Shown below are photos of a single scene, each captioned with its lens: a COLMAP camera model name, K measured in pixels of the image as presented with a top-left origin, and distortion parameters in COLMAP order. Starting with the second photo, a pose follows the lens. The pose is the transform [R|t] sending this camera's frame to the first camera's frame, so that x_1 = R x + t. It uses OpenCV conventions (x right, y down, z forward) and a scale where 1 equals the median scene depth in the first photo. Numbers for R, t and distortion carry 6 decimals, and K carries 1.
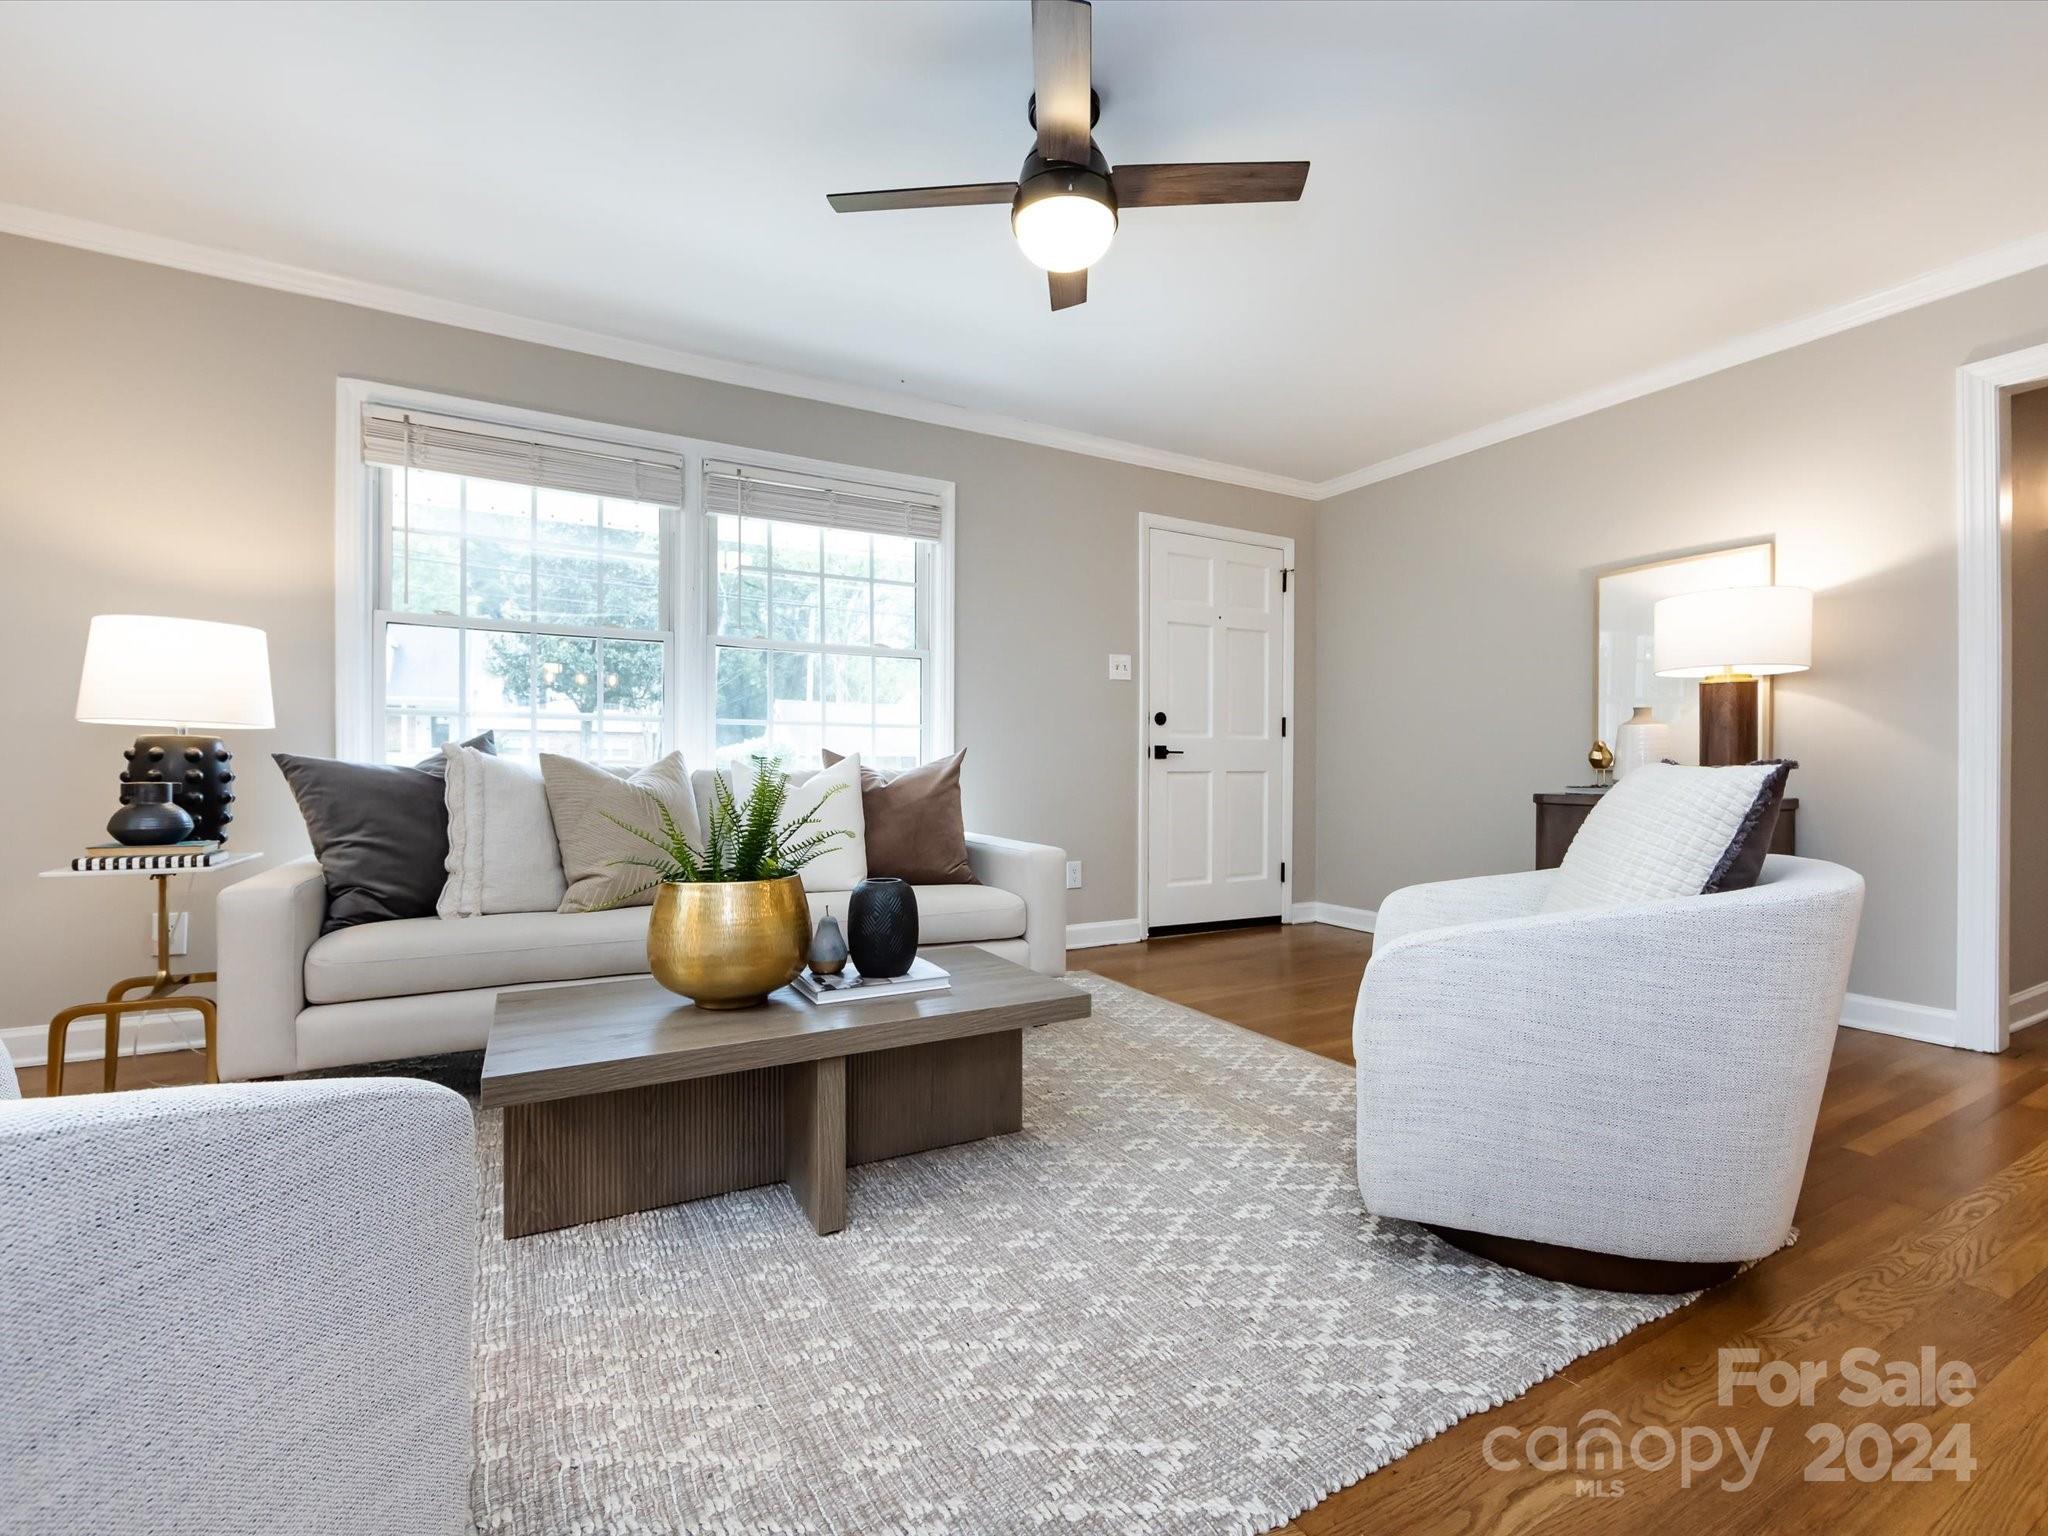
lens RADIAL K [[904.5, 0, 1017.3], [0, 904.5, 772.2], [0, 0, 1]] dist [-0.002970, -0.000325]
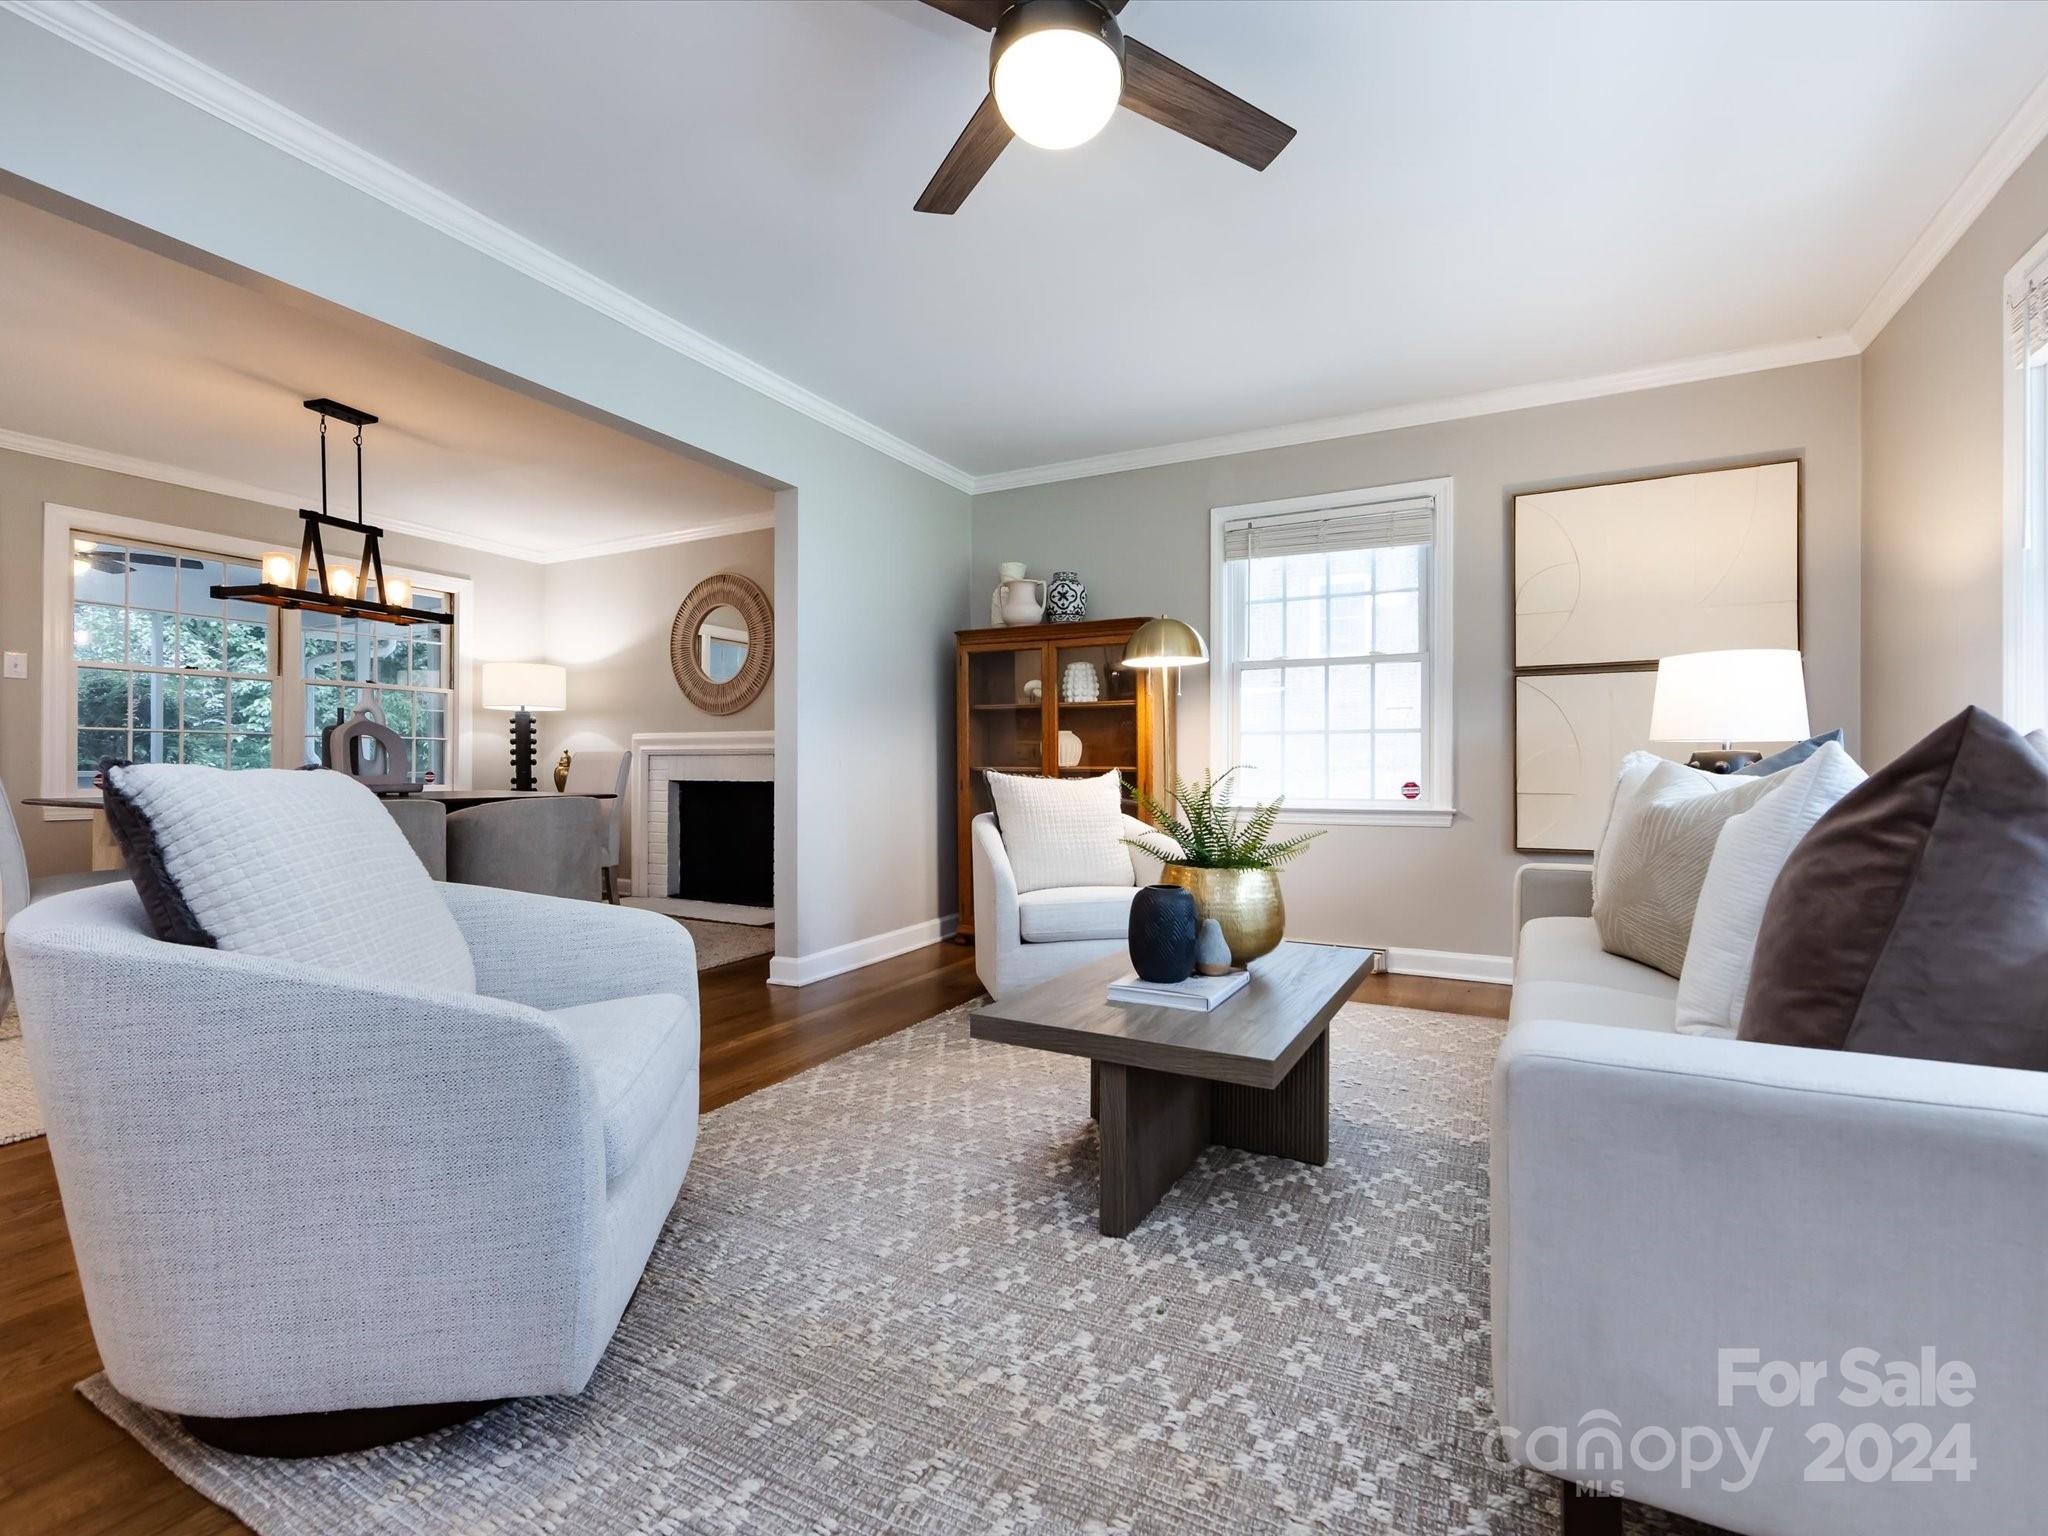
lens RADIAL K [[905.4, 0, 1079.7], [0, 905.4, 772.8], [0, 0, 1]] dist [0.000560, 0.000036]
pose [[-0.806511, -0.009731, -0.591139, 0.437028], [-0.008380, 0.999952, -0.005027, 0.003373], [0.591159, 0.000900, -0.806554, 1.452721]]
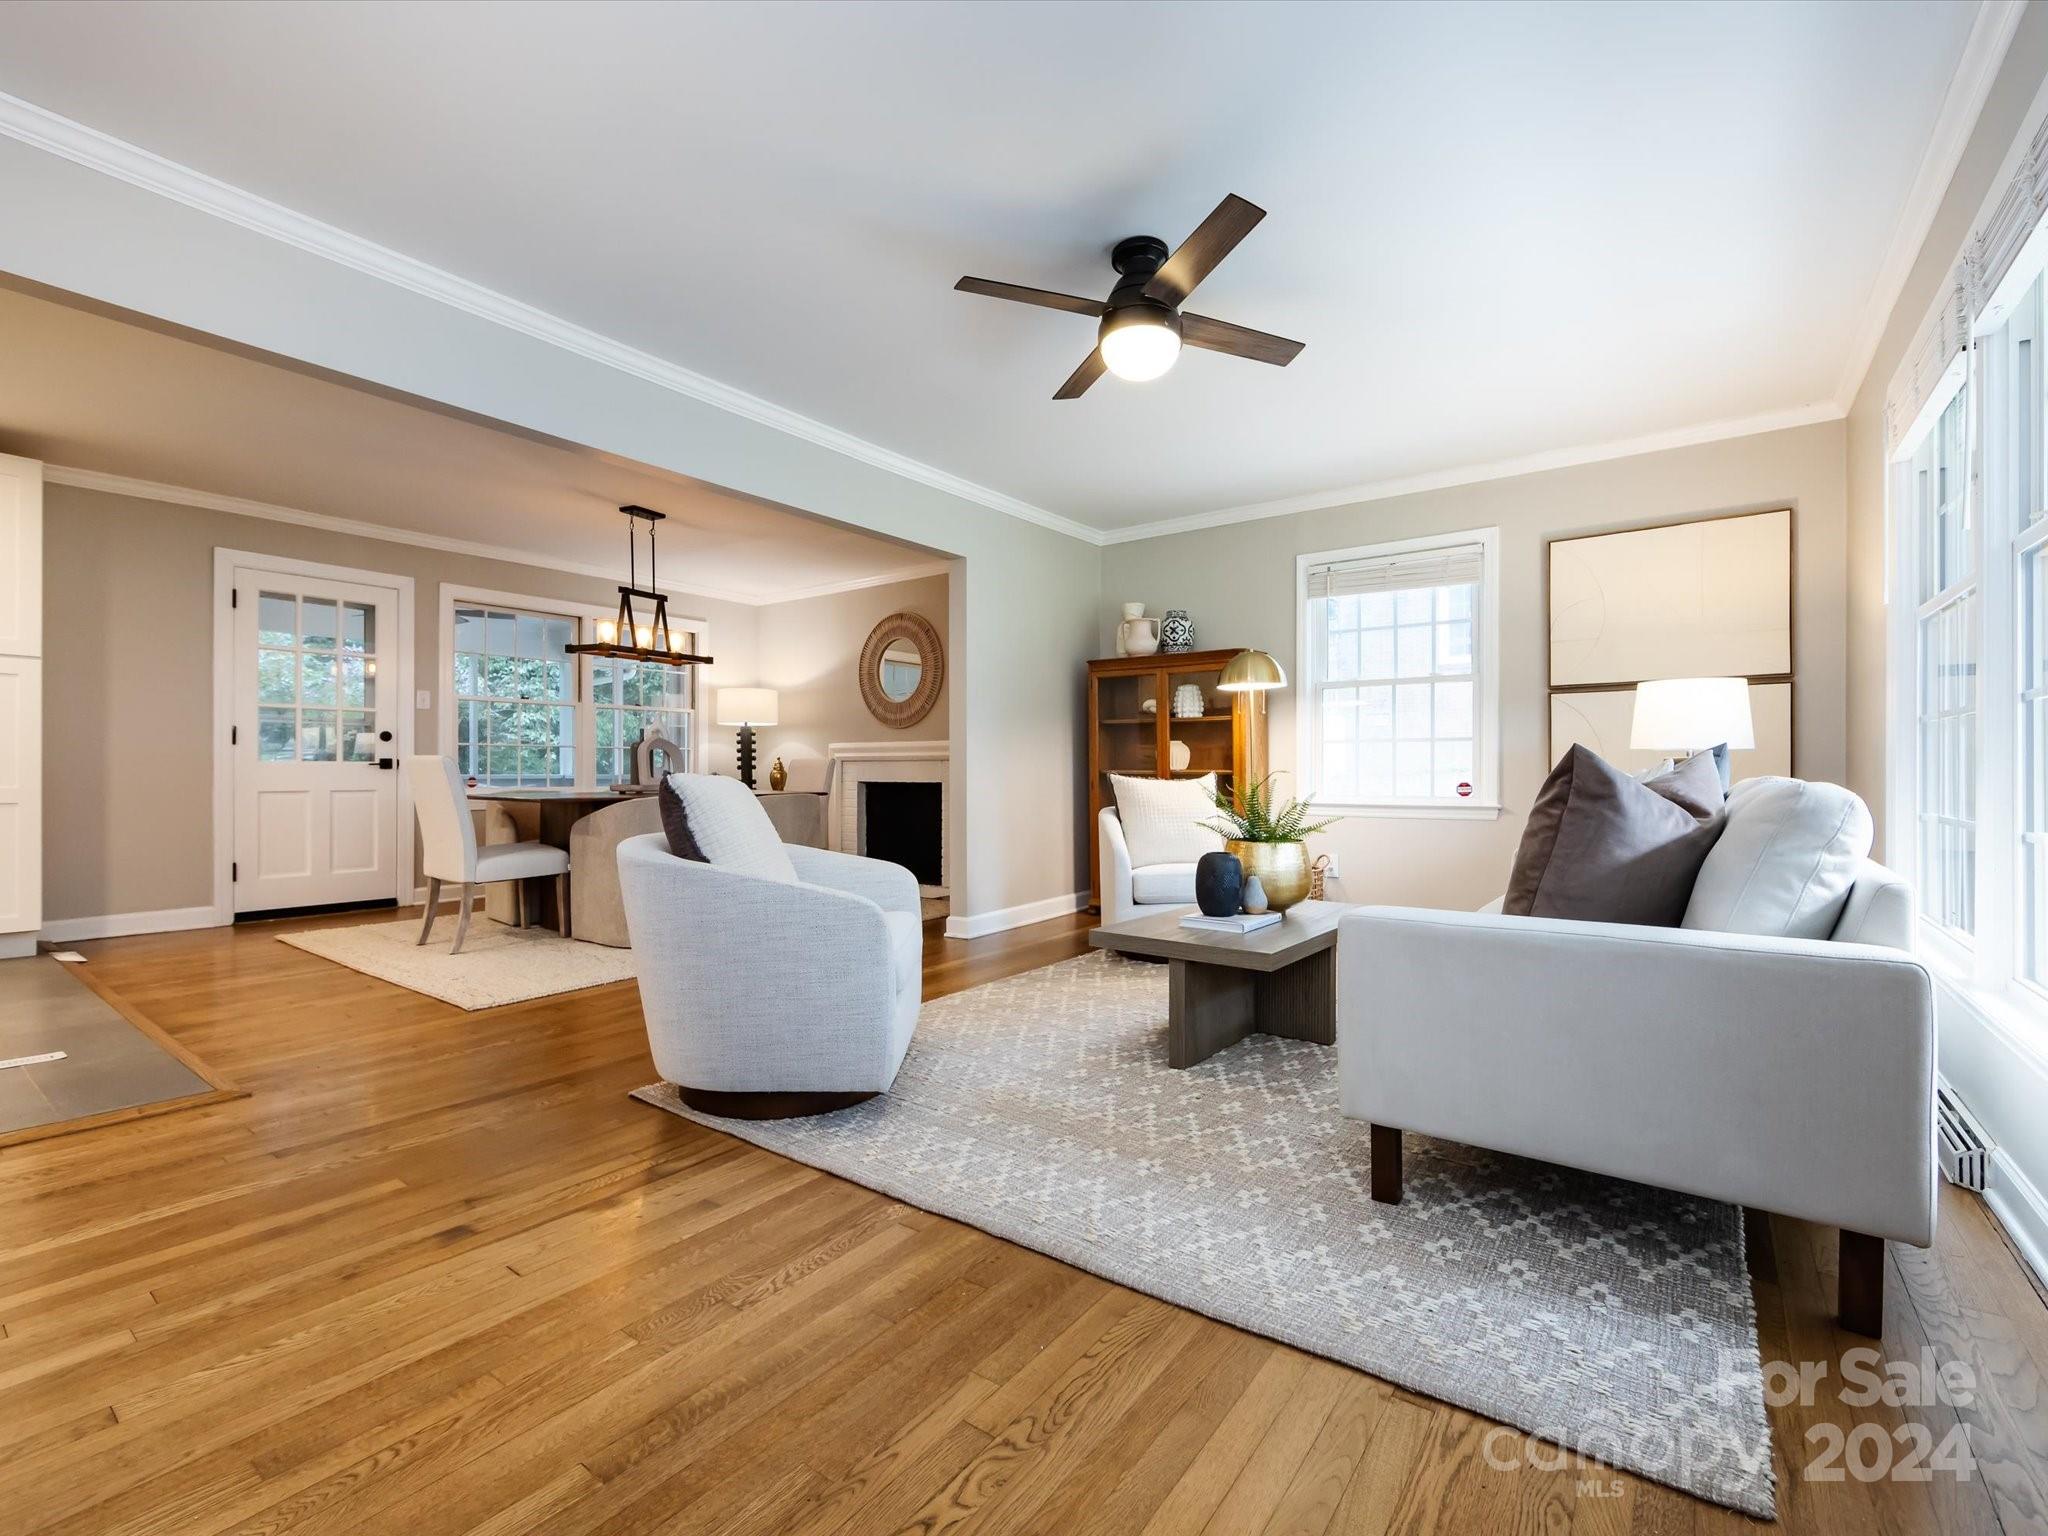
lens RADIAL K [[905.4, 0, 1079.7], [0, 905.4, 772.8], [0, 0, 1]] dist [0.000560, 0.000036]
pose [[-0.888105, -0.008470, -0.459562, 0.624629], [-0.006940, 0.999963, -0.005018, 0.001561], [0.459588, -0.001267, -0.888132, 1.848580]]
